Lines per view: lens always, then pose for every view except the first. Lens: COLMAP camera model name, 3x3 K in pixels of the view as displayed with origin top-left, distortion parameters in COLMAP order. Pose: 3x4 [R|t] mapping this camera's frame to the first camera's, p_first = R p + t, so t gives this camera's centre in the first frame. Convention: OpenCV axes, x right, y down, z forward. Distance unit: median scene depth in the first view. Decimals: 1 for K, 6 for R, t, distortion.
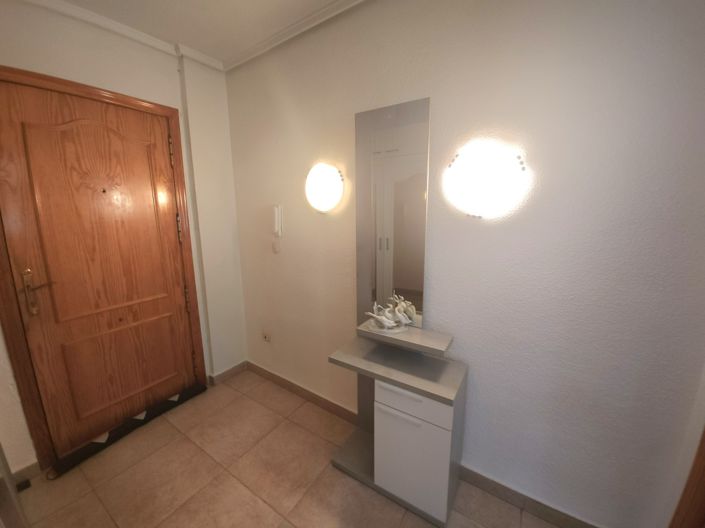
lens RADIAL K [[284.8, 0, 353.1], [0, 284.8, 261.0], [0, 0, 1]] dist [-0.000228, -0.011507]
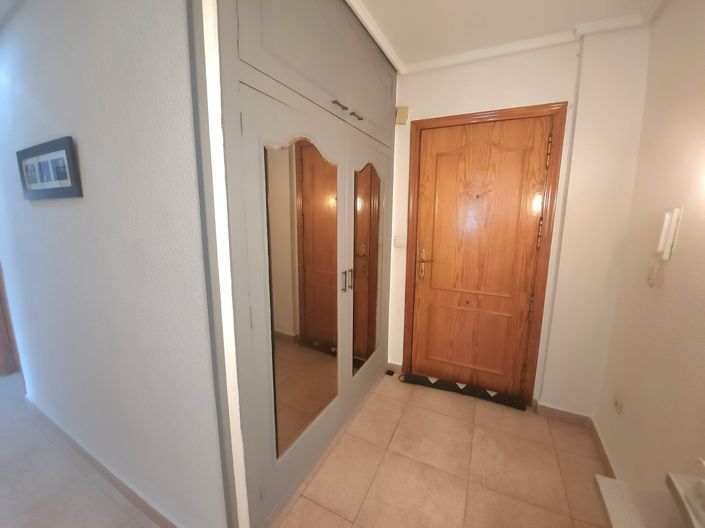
lens RADIAL K [[284.8, 0, 353.1], [0, 284.8, 261.0], [0, 0, 1]] dist [-0.000228, -0.011507]
pose [[0.098161, 0.176982, -0.979307, 0.288696], [-0.185596, 0.970050, 0.156706, -0.063817], [0.977711, 0.166373, 0.128068, 0.323078]]
